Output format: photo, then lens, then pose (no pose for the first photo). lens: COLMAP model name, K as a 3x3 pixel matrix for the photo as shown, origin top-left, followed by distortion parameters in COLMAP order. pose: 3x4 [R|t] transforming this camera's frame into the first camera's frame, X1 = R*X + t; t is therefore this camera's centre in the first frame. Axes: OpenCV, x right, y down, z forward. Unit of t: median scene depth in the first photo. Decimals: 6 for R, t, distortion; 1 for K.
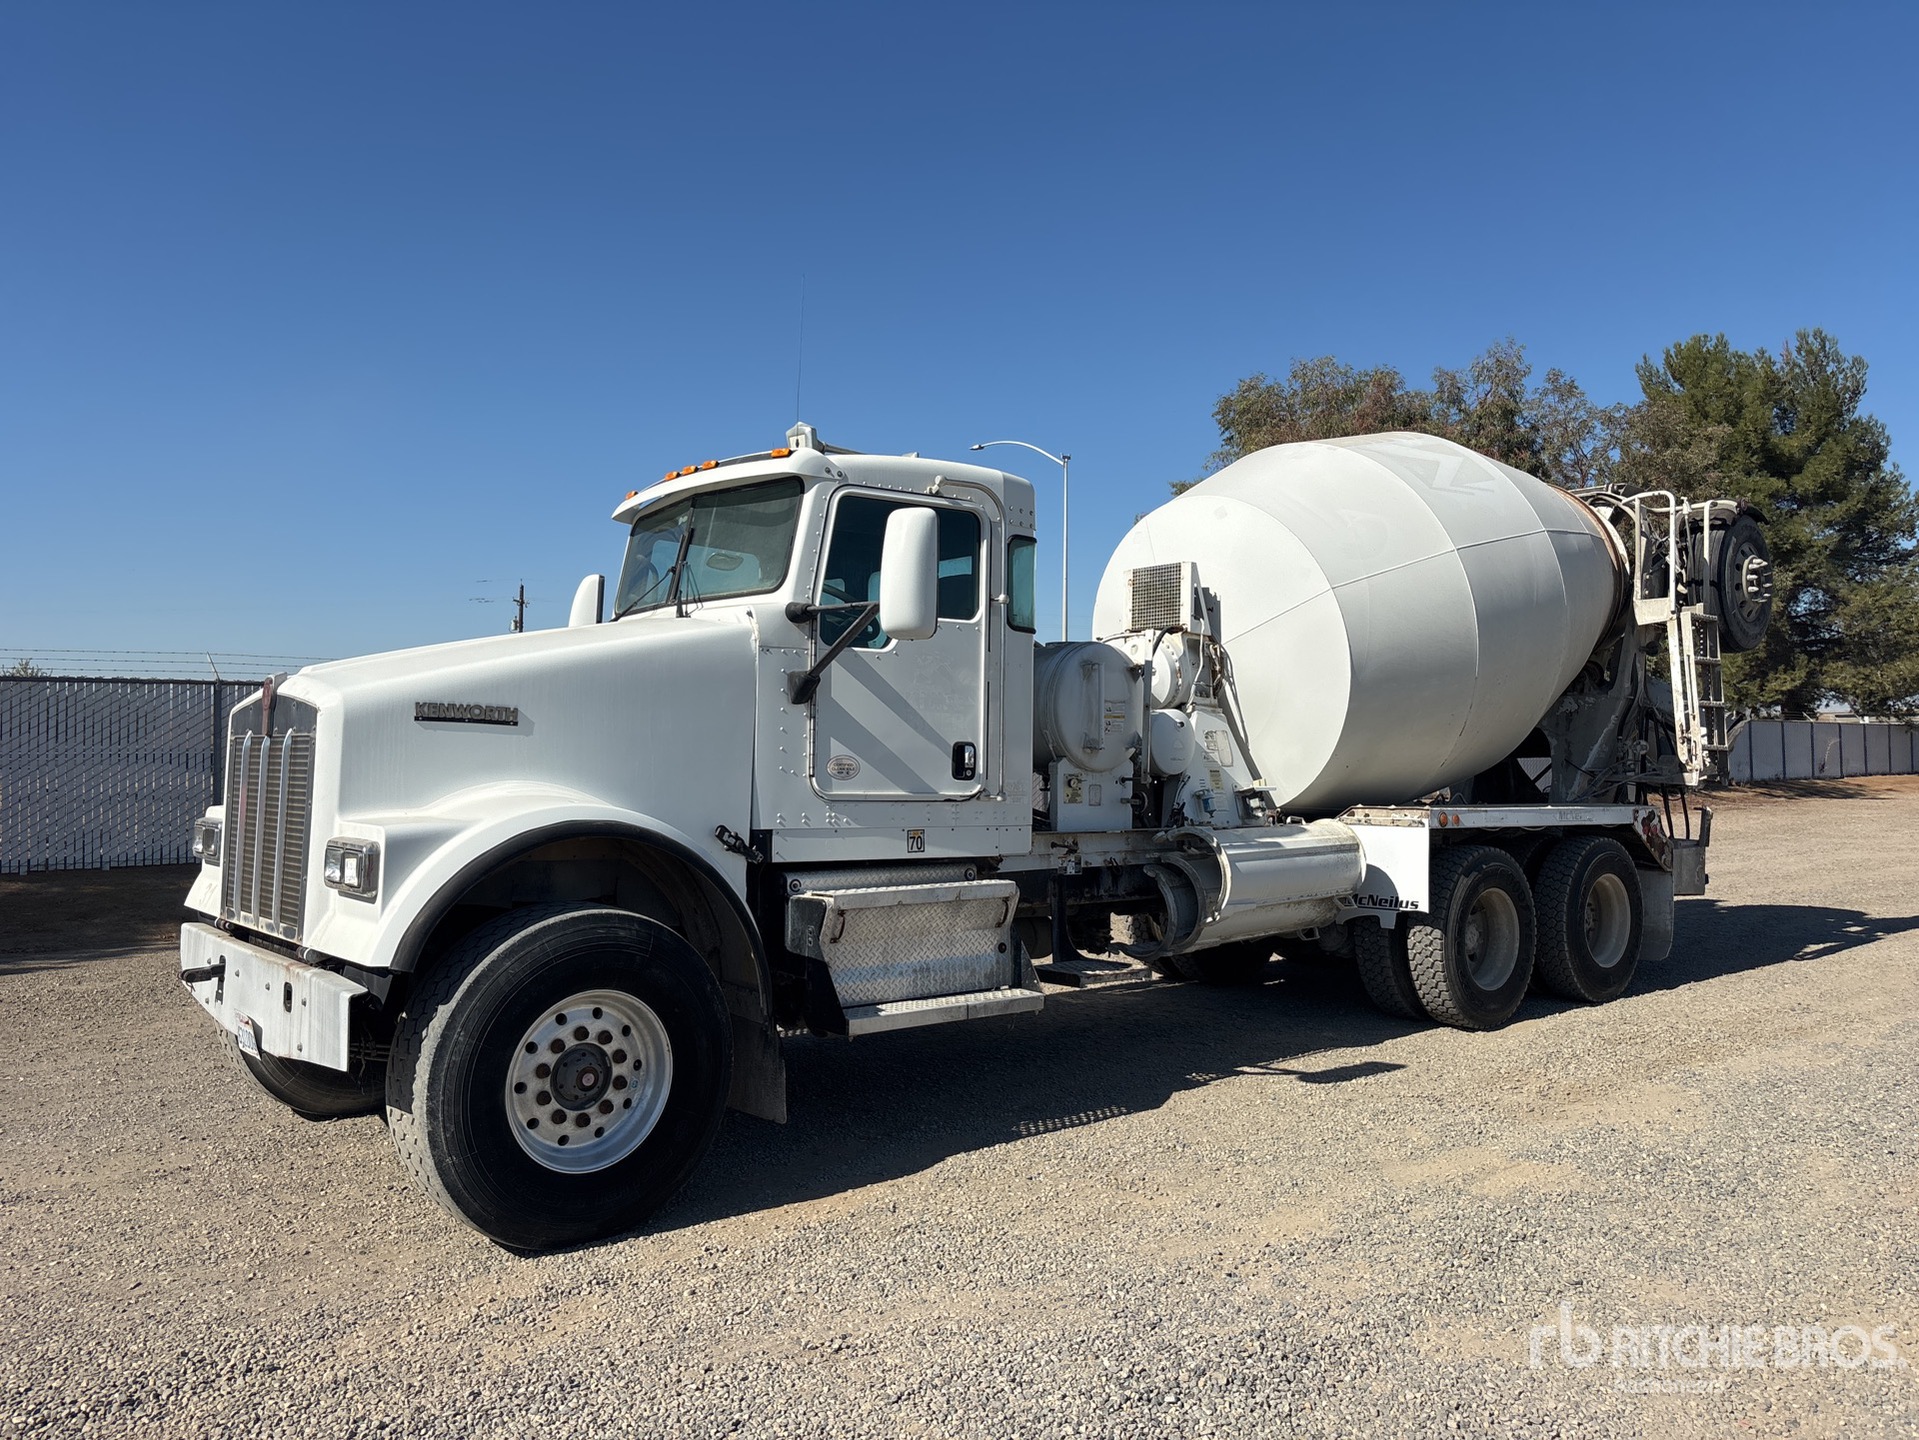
lens RADIAL K [[1499.1, 0, 955.4], [0, 1499.1, 708.7], [0, 0, 1]] dist [0.044043, -0.011758]
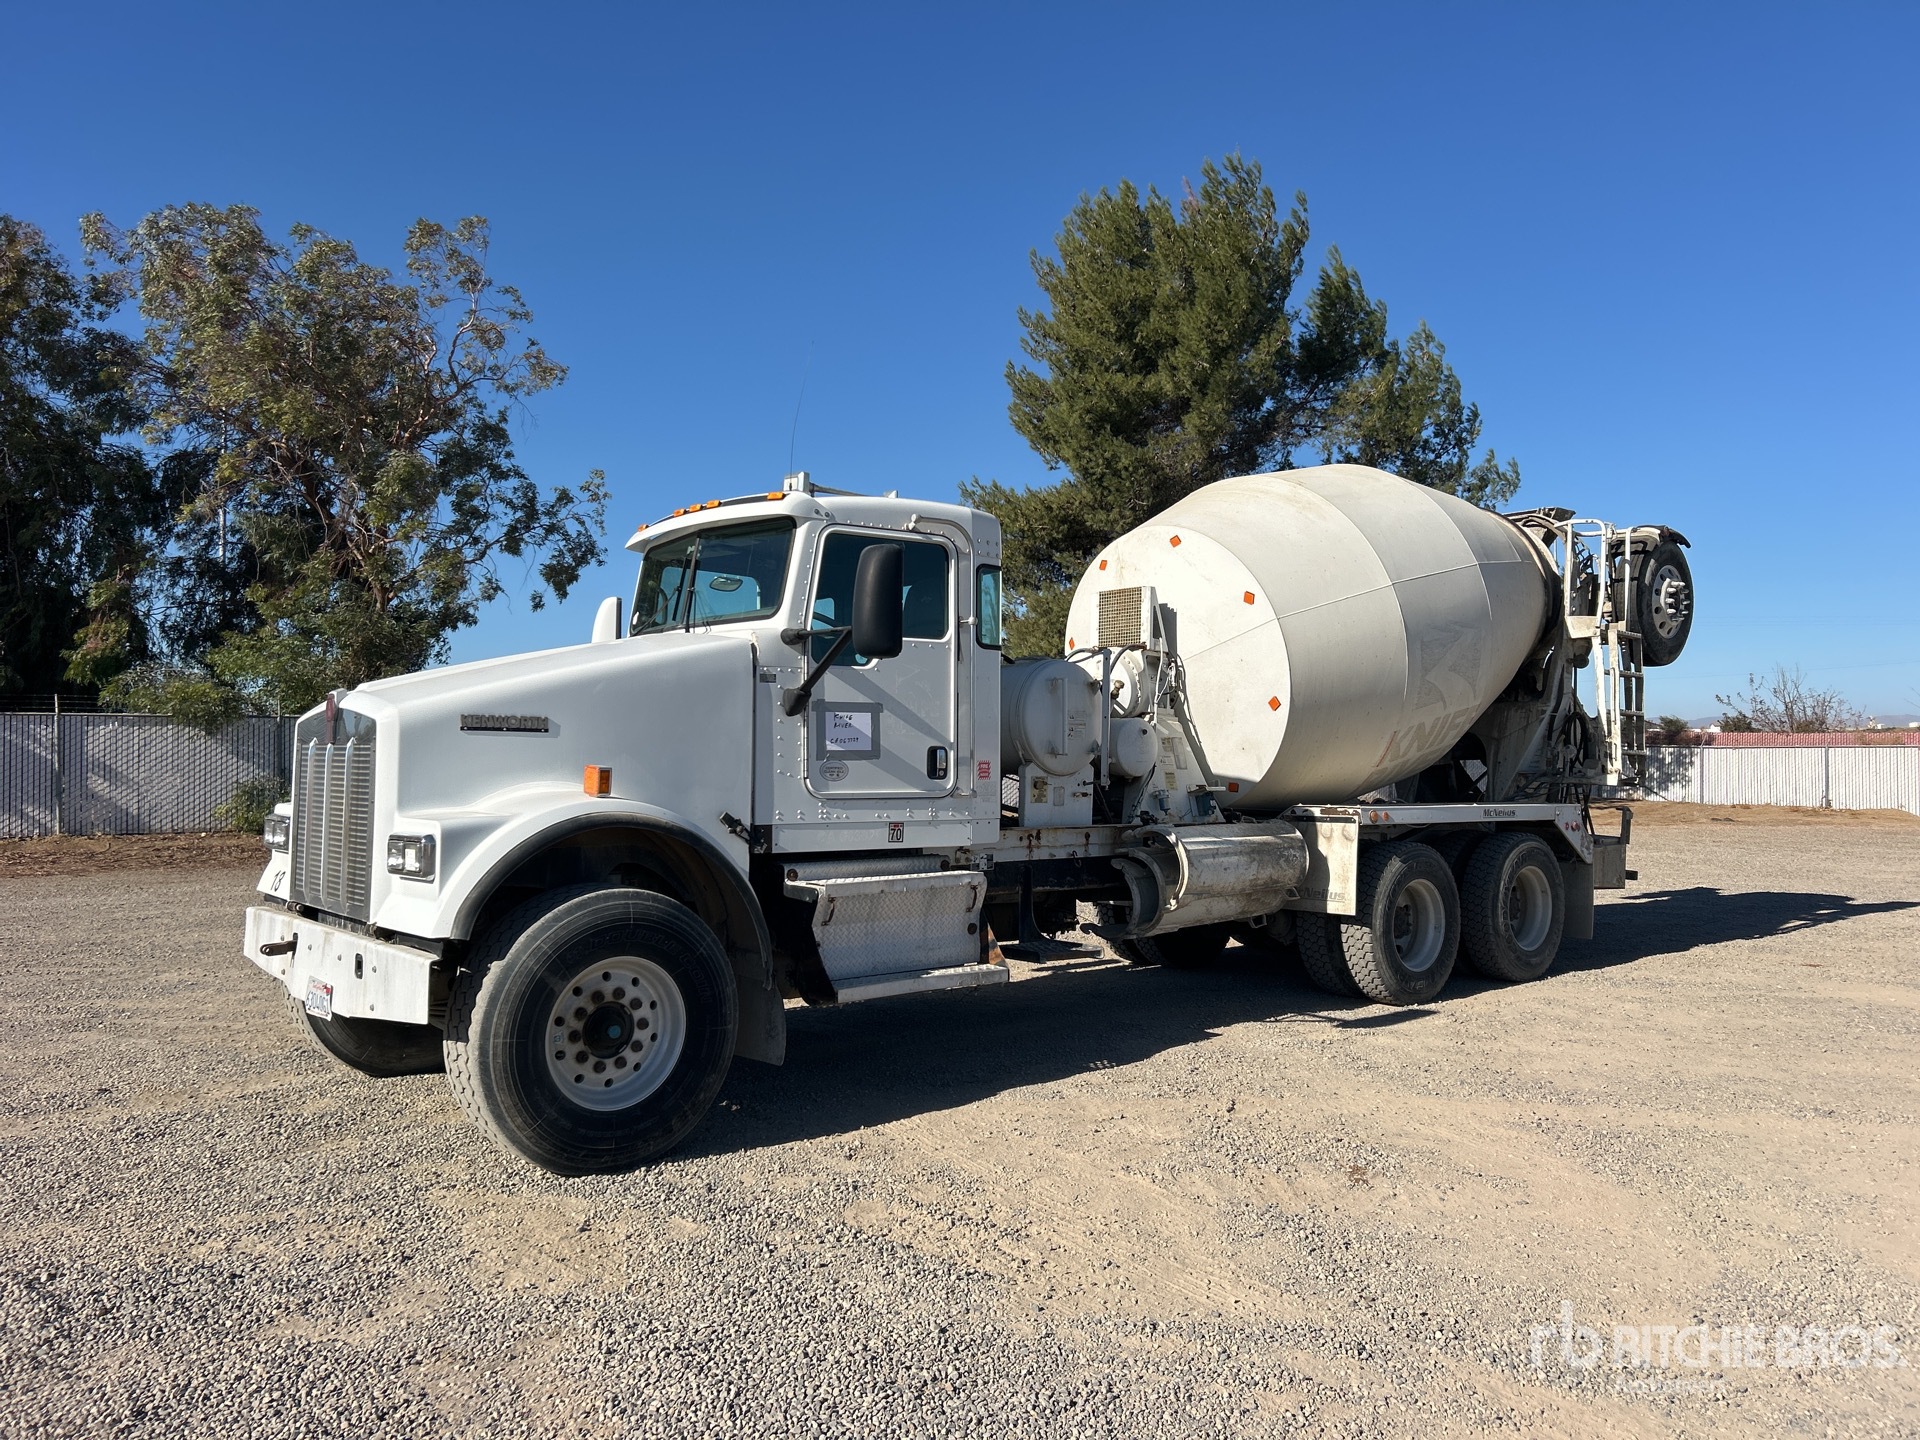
lens RADIAL K [[1499.9, 0, 956.2], [0, 1499.9, 717.1], [0, 0, 1]] dist [0.044043, -0.011758]
pose [[0.999997, -0.000567, -0.002381, 0.022056], [0.000576, 0.999993, 0.003613, -0.004975], [0.002378, -0.003614, 0.999991, -0.136130]]
